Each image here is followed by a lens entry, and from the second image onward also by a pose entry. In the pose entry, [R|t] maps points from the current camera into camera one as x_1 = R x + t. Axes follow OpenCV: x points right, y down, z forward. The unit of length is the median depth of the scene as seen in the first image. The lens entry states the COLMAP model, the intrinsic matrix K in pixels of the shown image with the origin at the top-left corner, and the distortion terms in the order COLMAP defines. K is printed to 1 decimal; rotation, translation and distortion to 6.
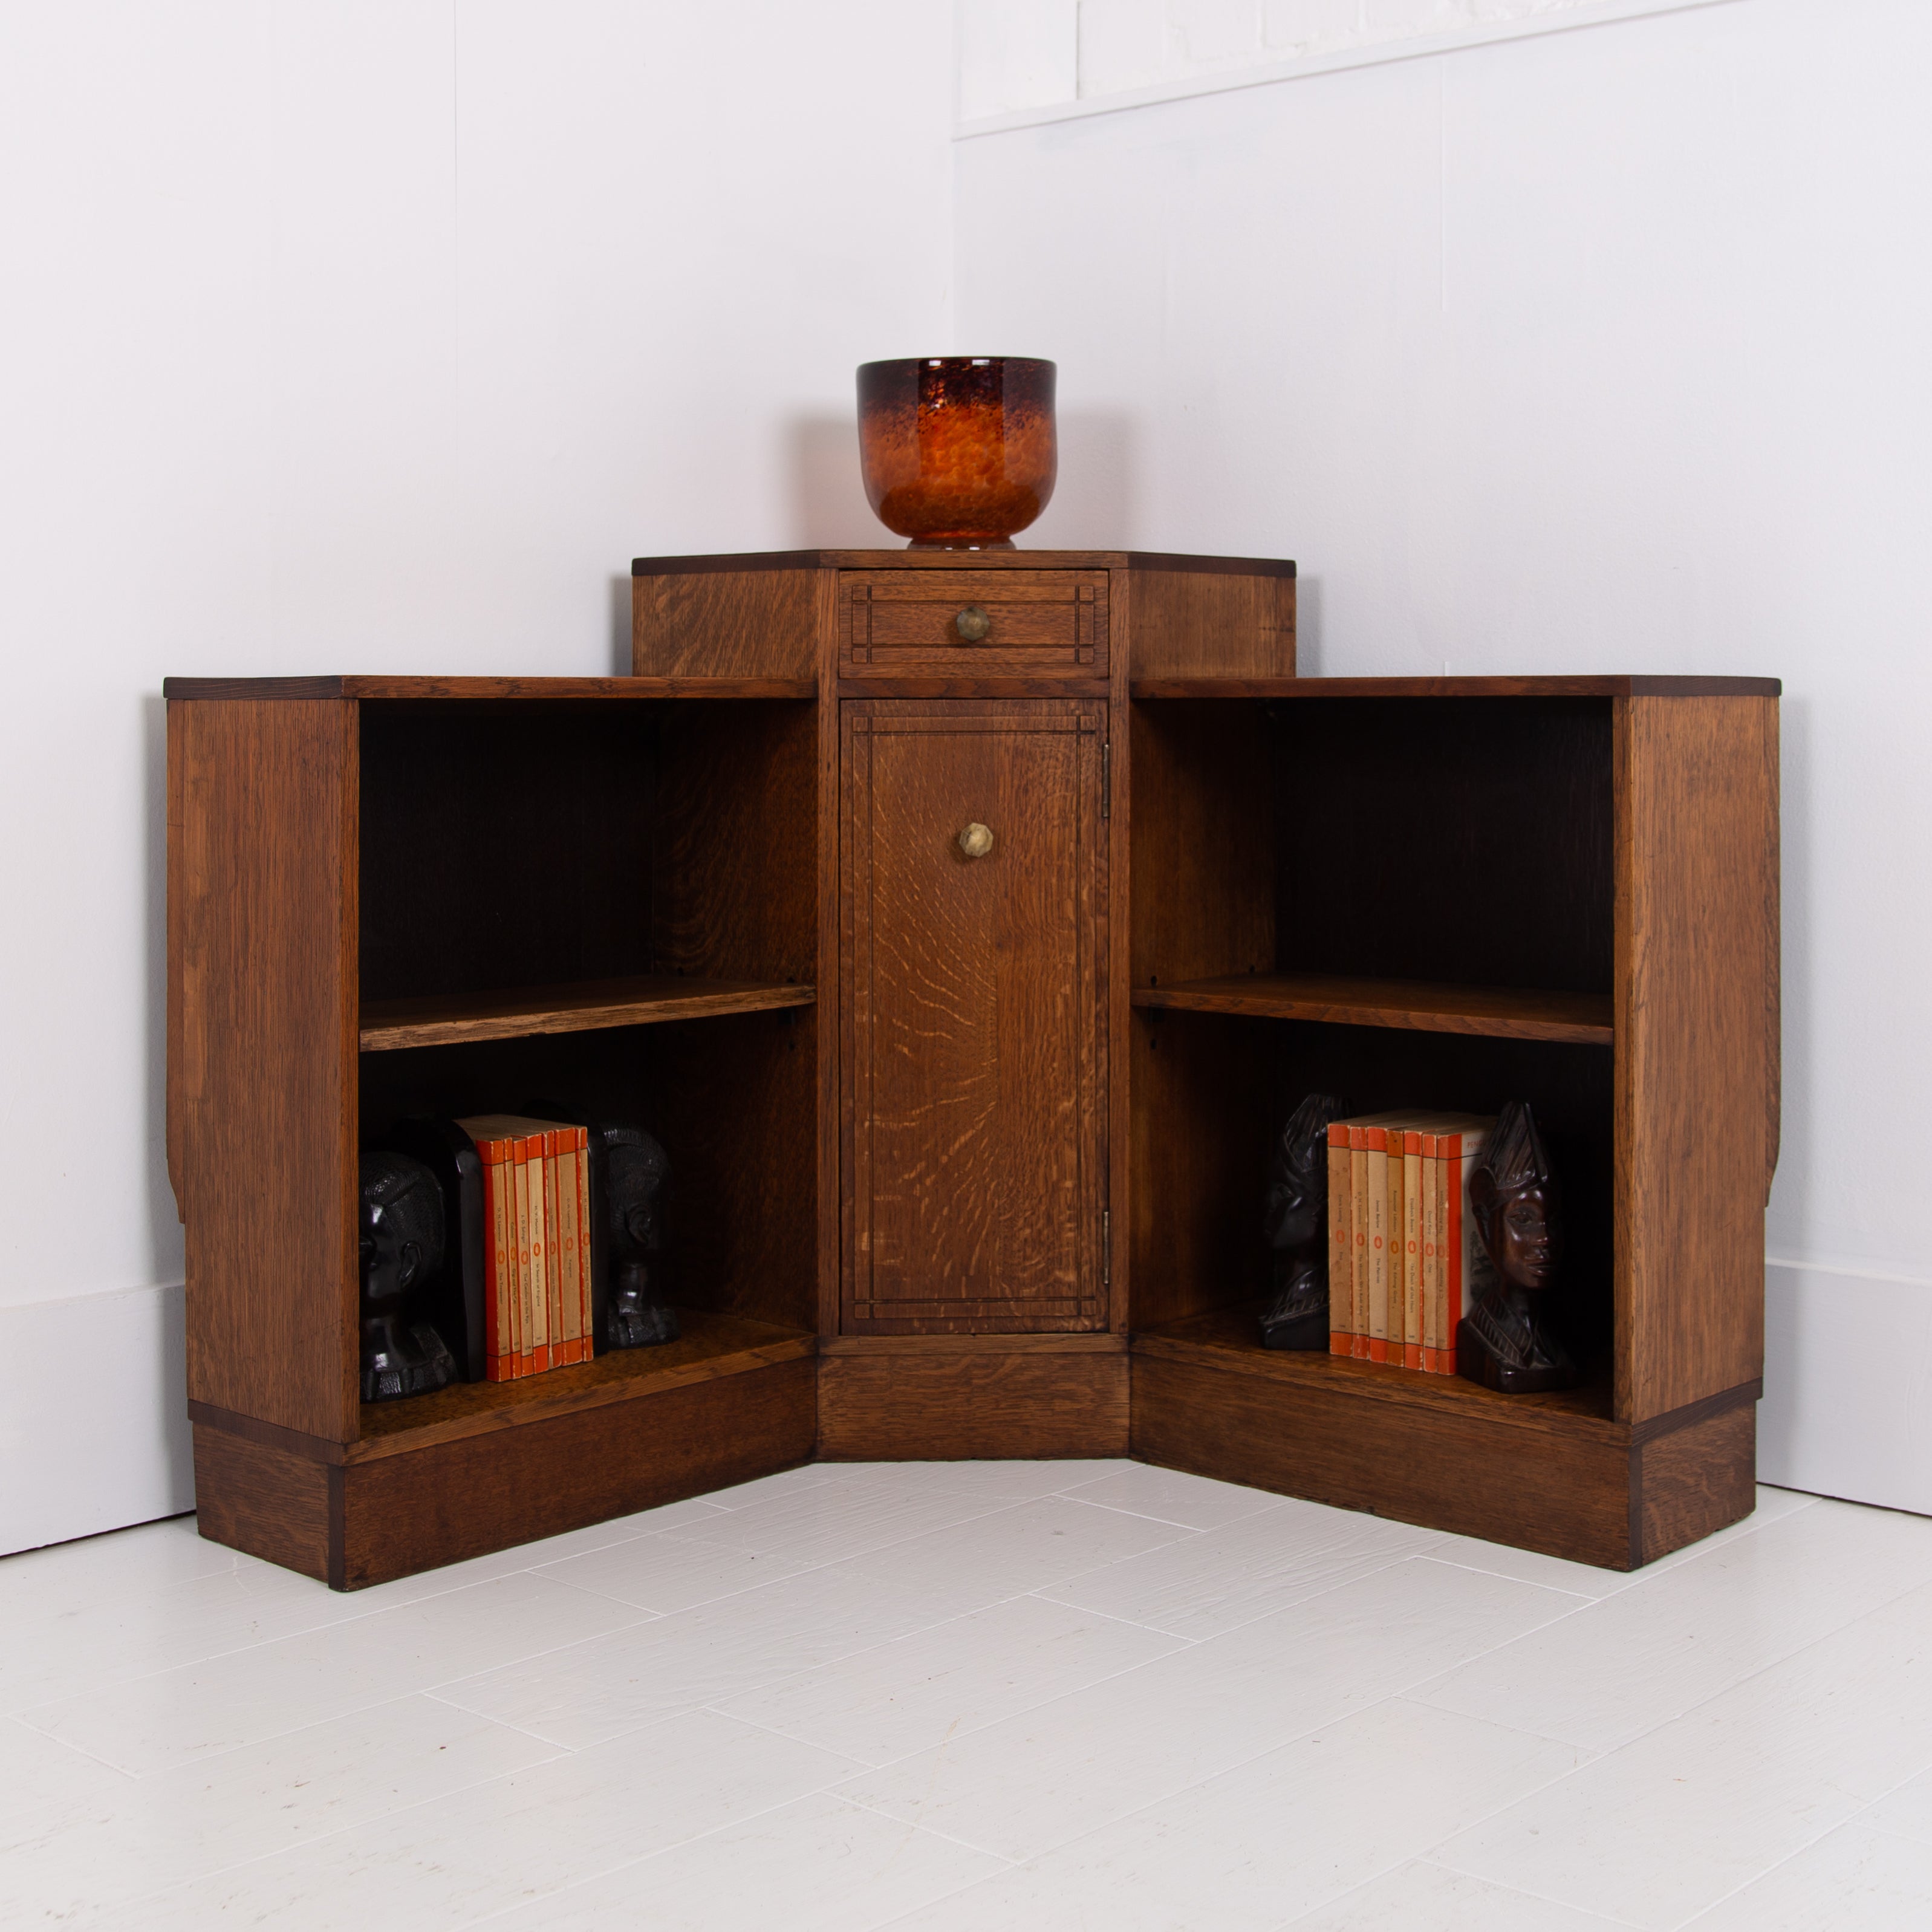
lens RADIAL K [[2802.6, 0, 987.8], [0, 2802.6, 834.7], [0, 0, 1]] dist [-0.043203, 0.025187]
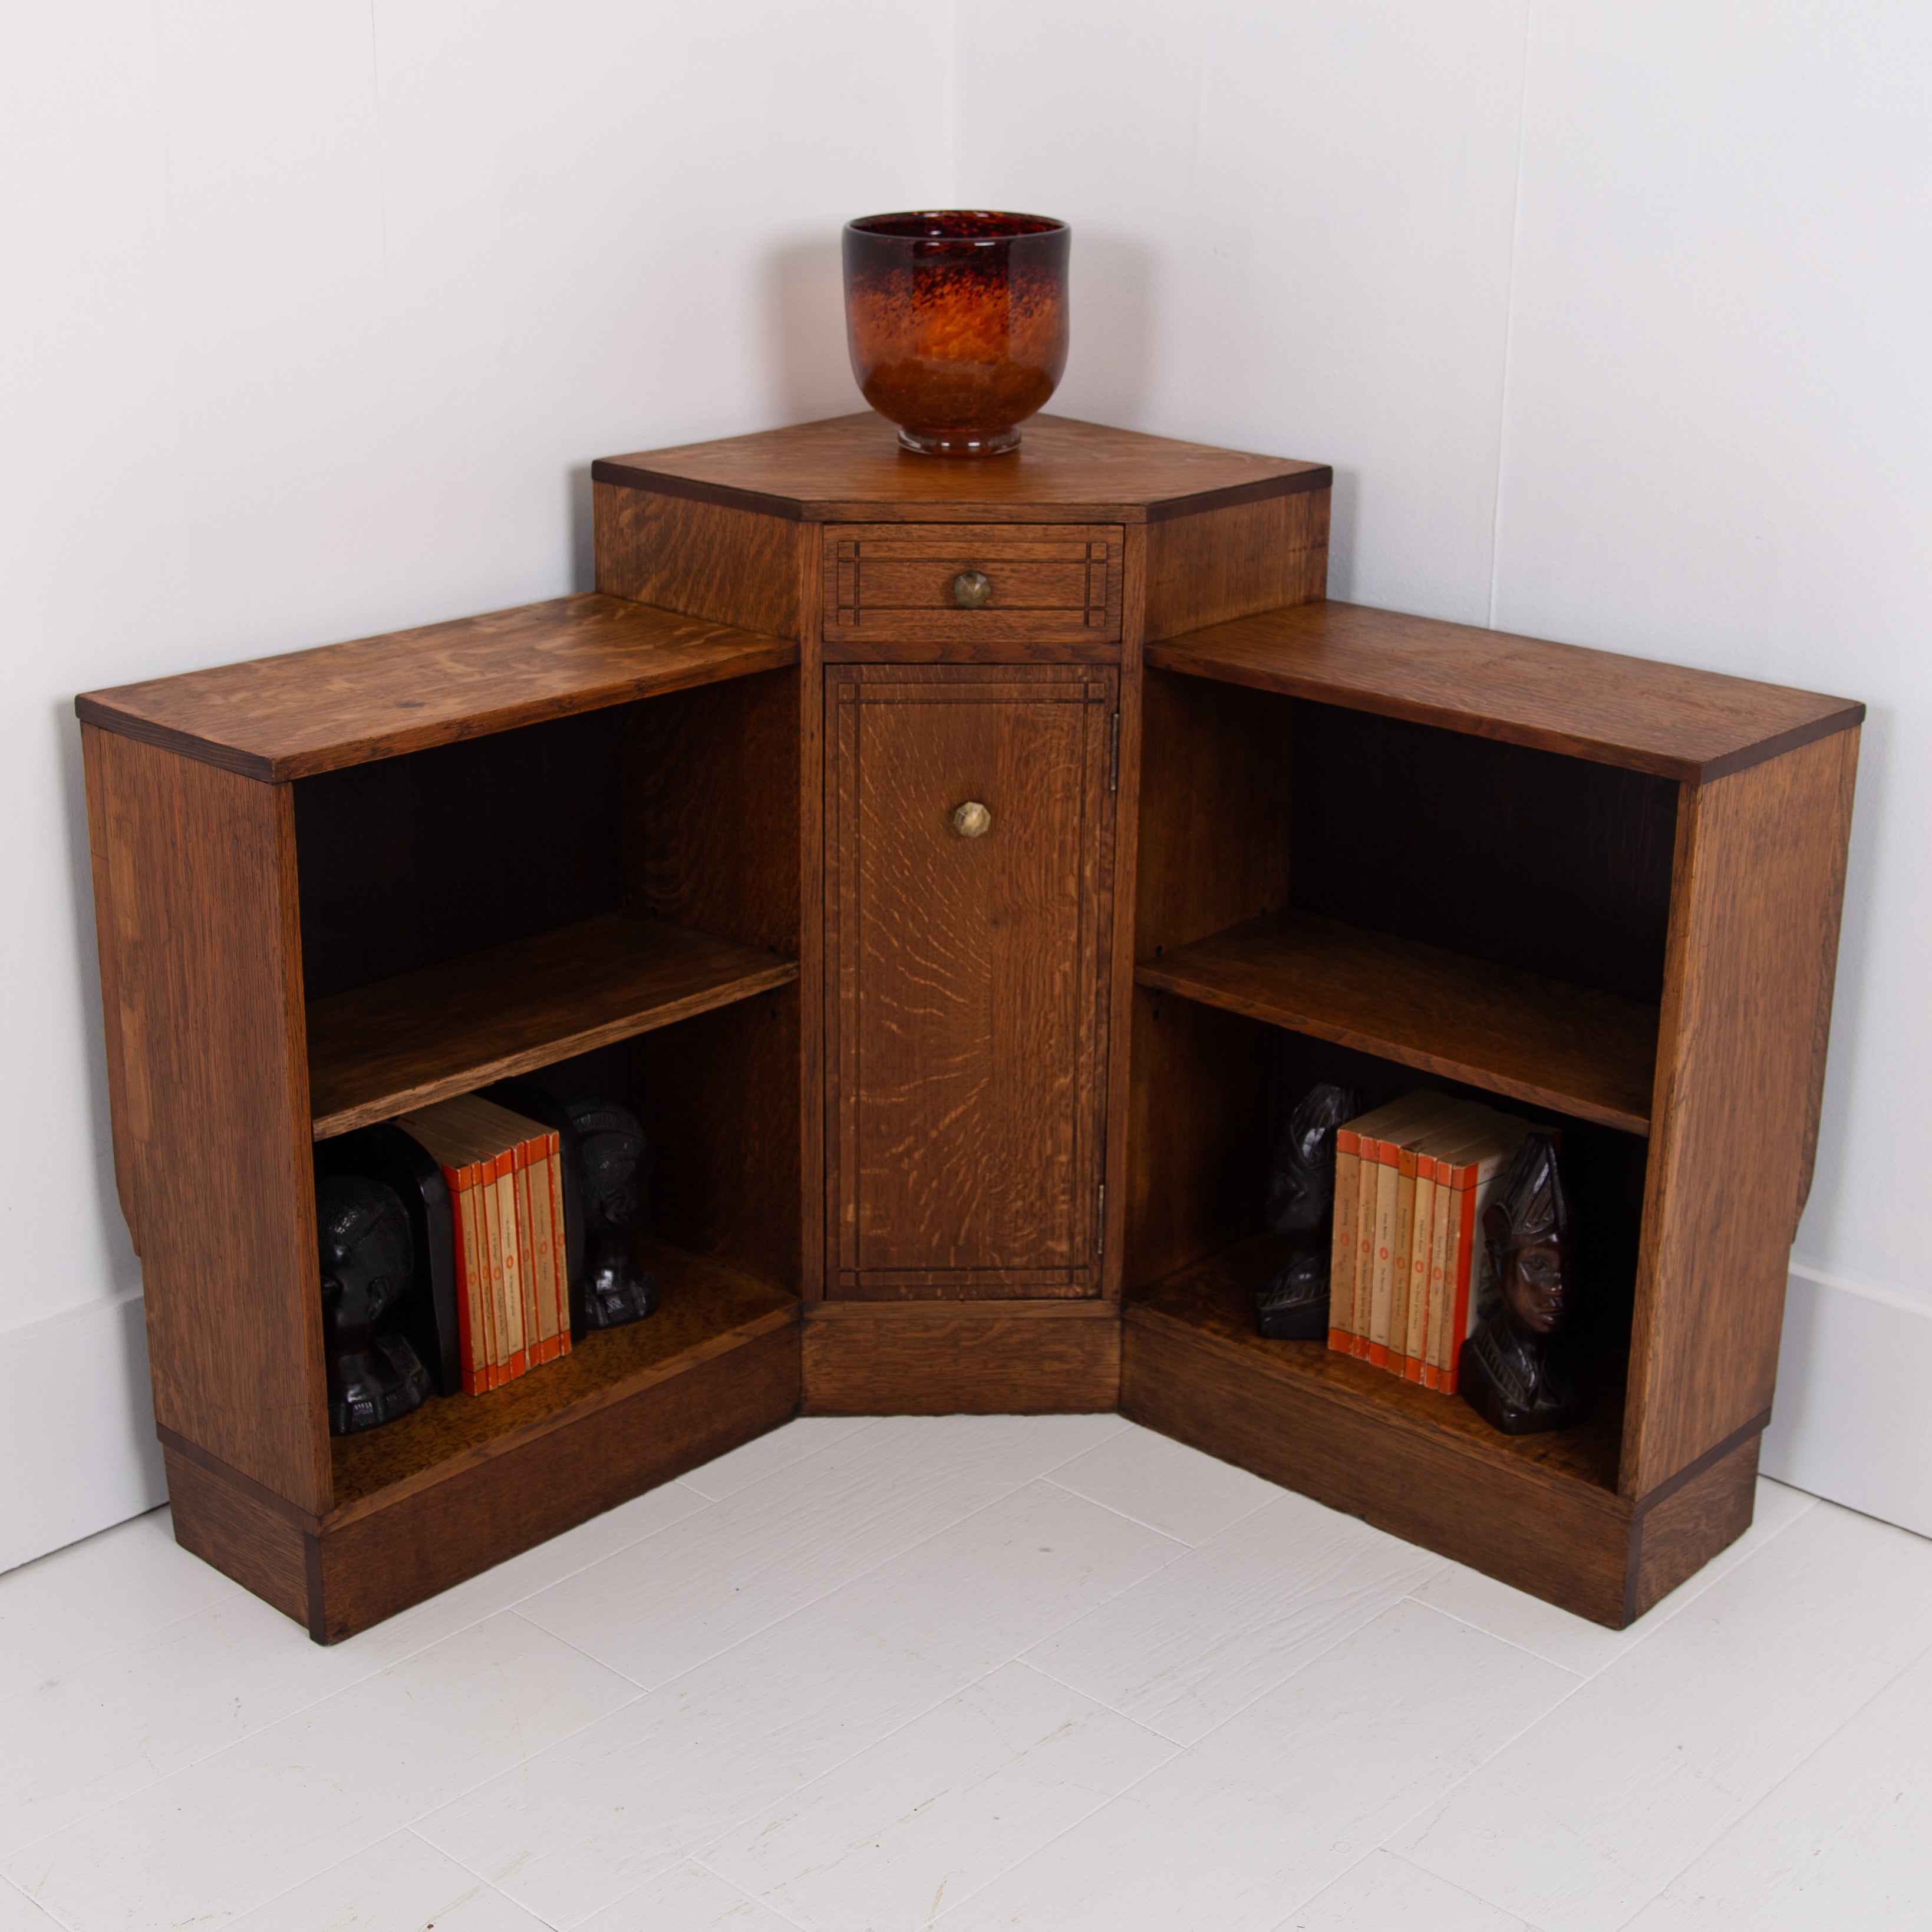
lens RADIAL K [[2827.7, 0, 966.0], [0, 2827.7, 966.0], [0, 0, 1]] dist [-0.019941, 0.018738]
pose [[0.999900, 0.014142, 0.000567, -0.006161], [-0.013701, 0.957124, 0.289353, -0.226845], [0.003549, -0.289332, 0.957222, 0.097203]]
